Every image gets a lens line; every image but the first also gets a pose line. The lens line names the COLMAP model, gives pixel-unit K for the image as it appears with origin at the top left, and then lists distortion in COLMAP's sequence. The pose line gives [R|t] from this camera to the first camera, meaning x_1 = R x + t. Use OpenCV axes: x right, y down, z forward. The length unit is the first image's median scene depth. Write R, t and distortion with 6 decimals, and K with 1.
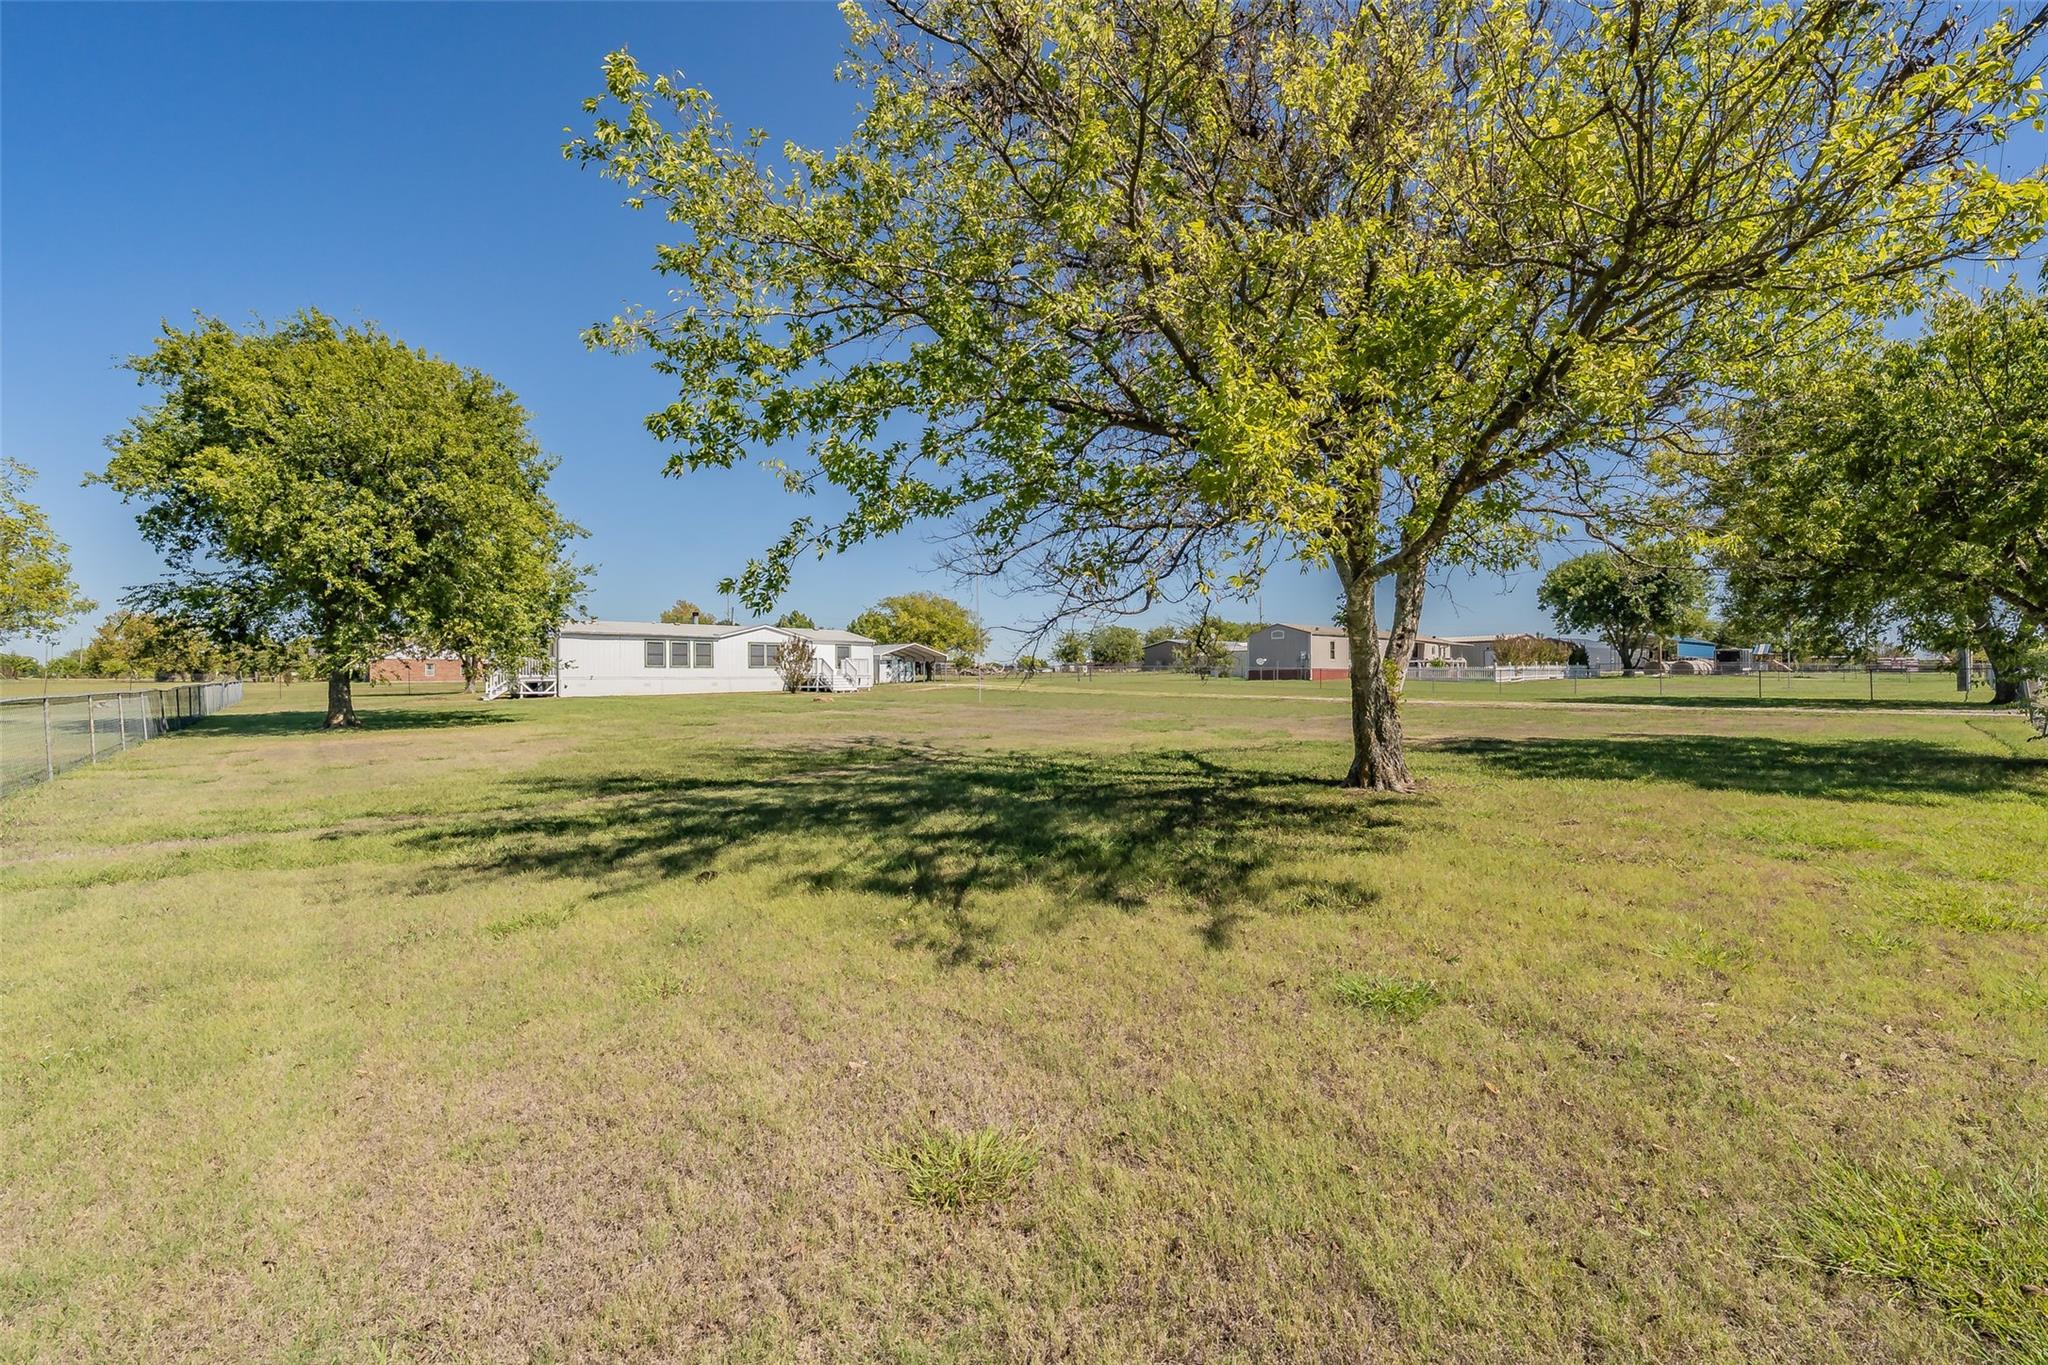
lens RADIAL K [[851.3, 0, 1022.5], [0, 851.3, 672.9], [0, 0, 1]] dist [-0.000268, 0.000022]
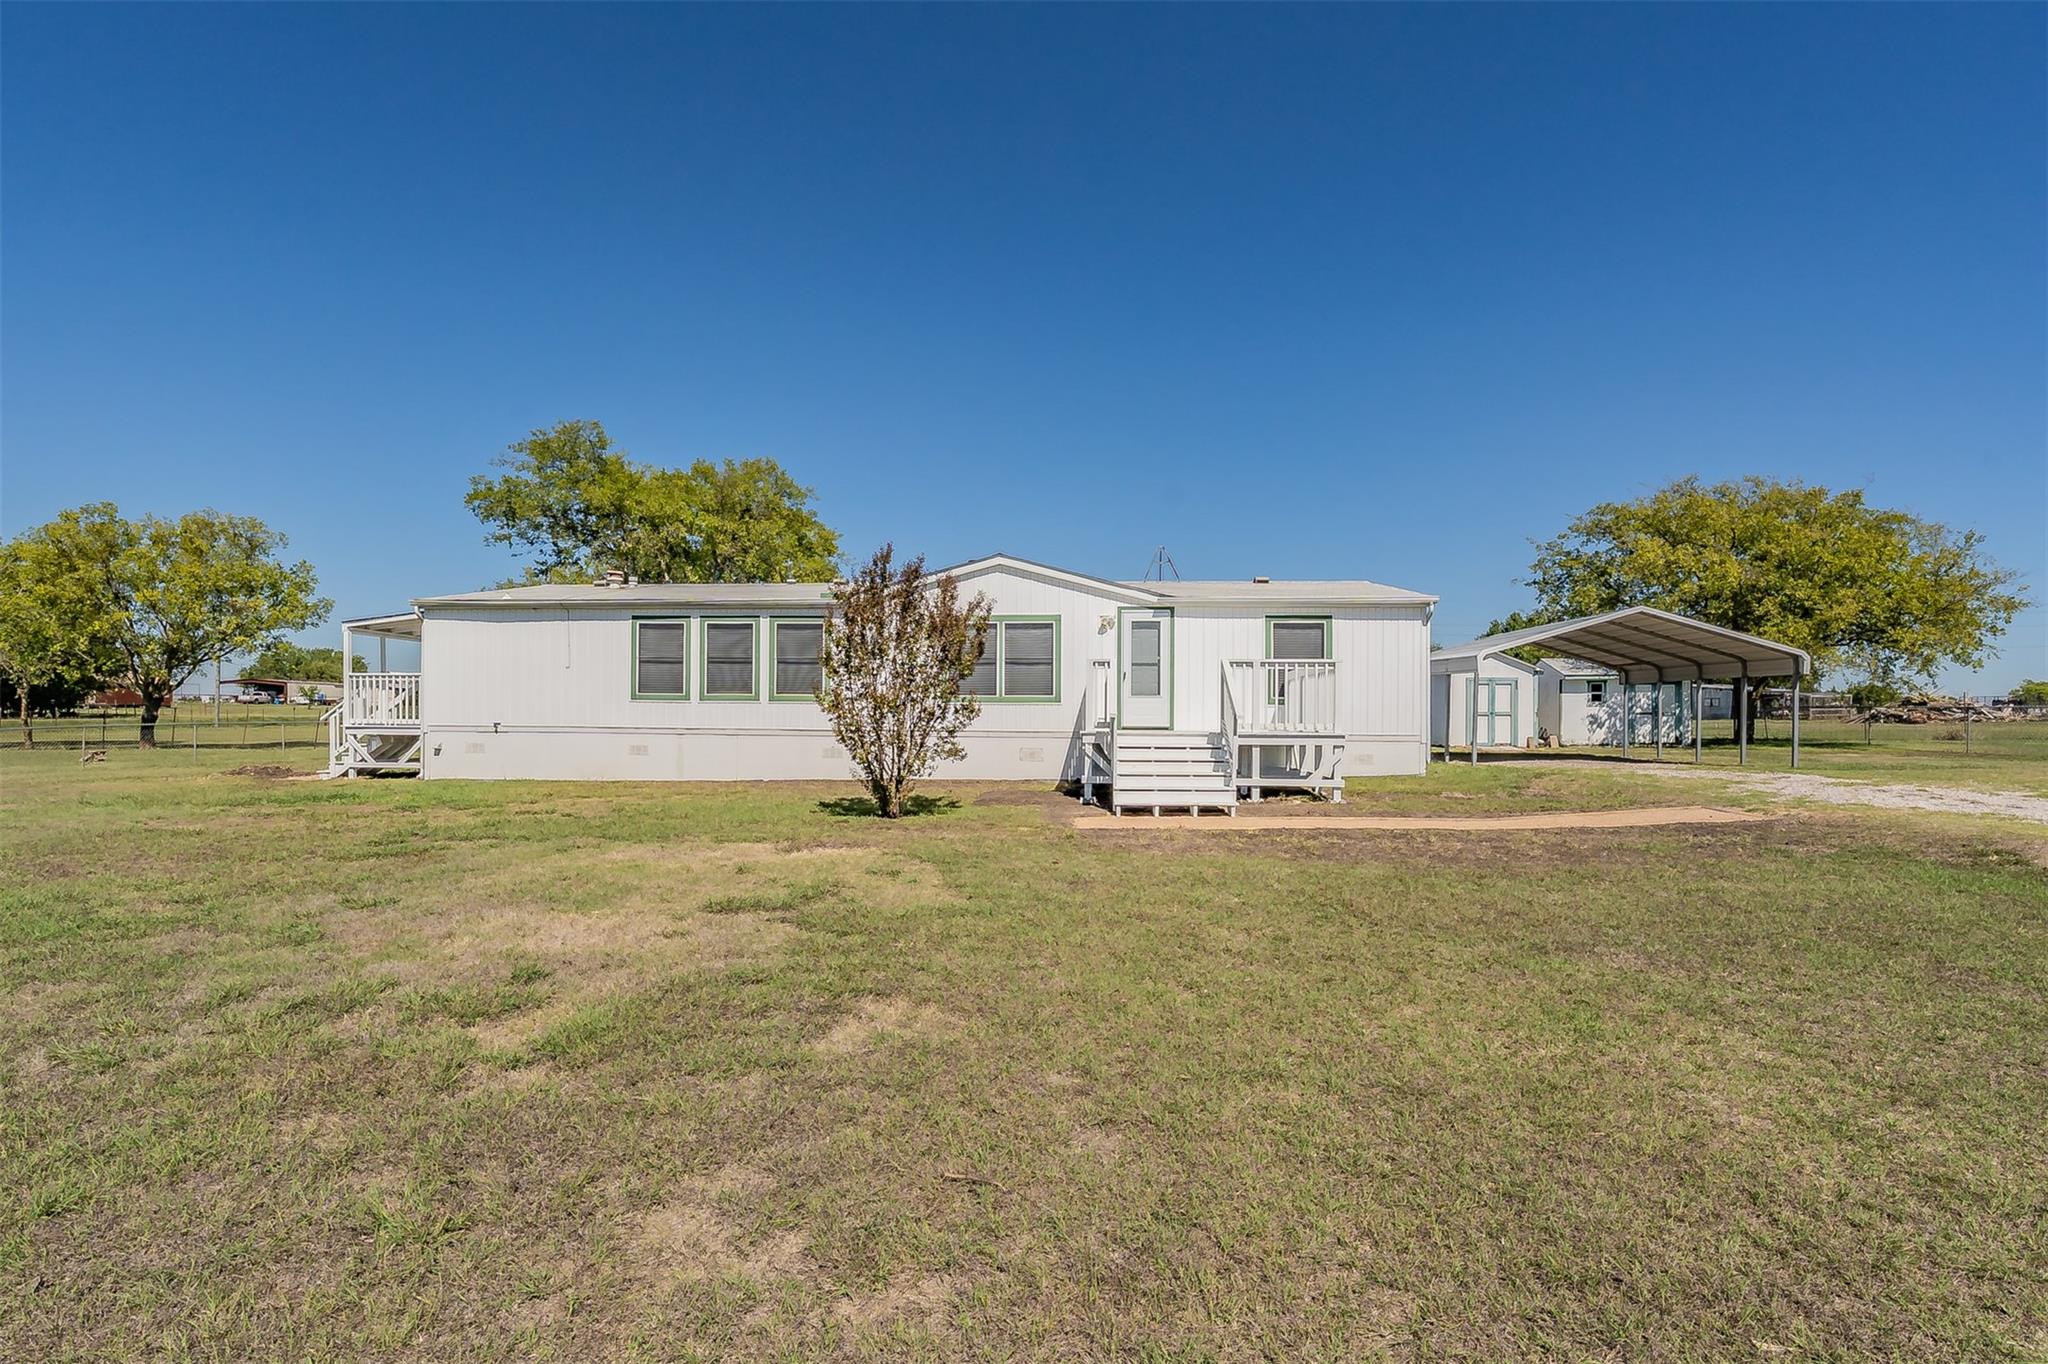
lens RADIAL K [[965.7, 0, 1009.7], [0, 965.7, 722.9], [0, 0, 1]] dist [0.001797, -0.000552]
pose [[0.696860, 0.016273, -0.717023, -0.056487], [-0.007085, 0.999850, 0.015805, -0.003806], [0.717173, -0.005934, 0.696870, 0.758396]]
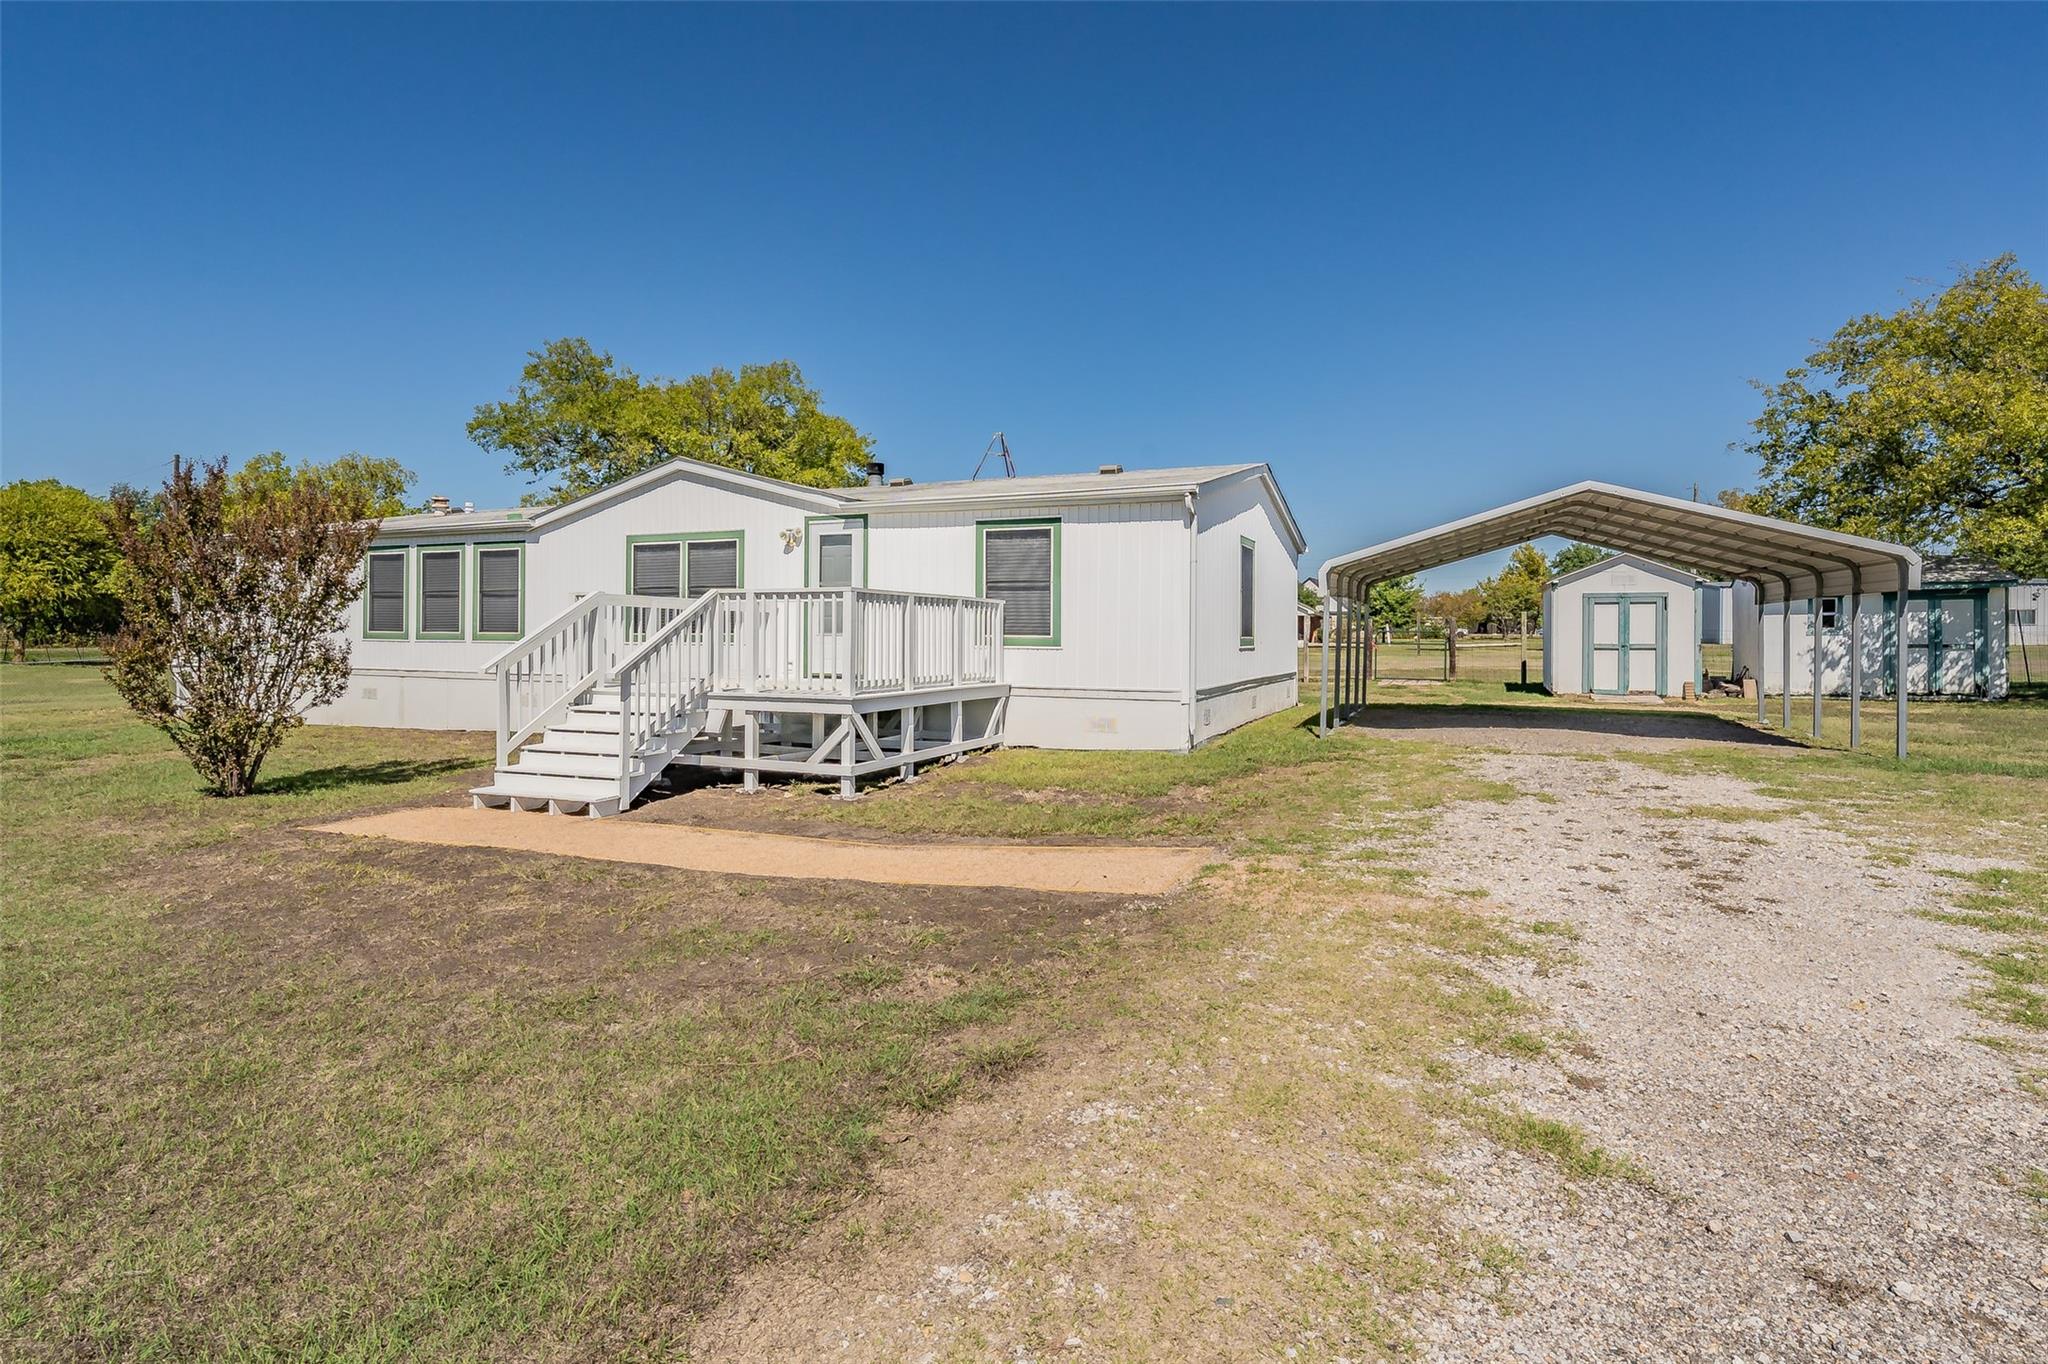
lens RADIAL K [[1070.6, 0, 984.1], [0, 1070.6, 639.3], [0, 0, 1]] dist [-0.005541, 0.004380]
pose [[0.419249, 0.013334, -0.907773, 0.001708], [-0.000655, 0.999896, 0.014385, -0.010120], [0.907871, -0.005437, 0.419214, 0.927229]]
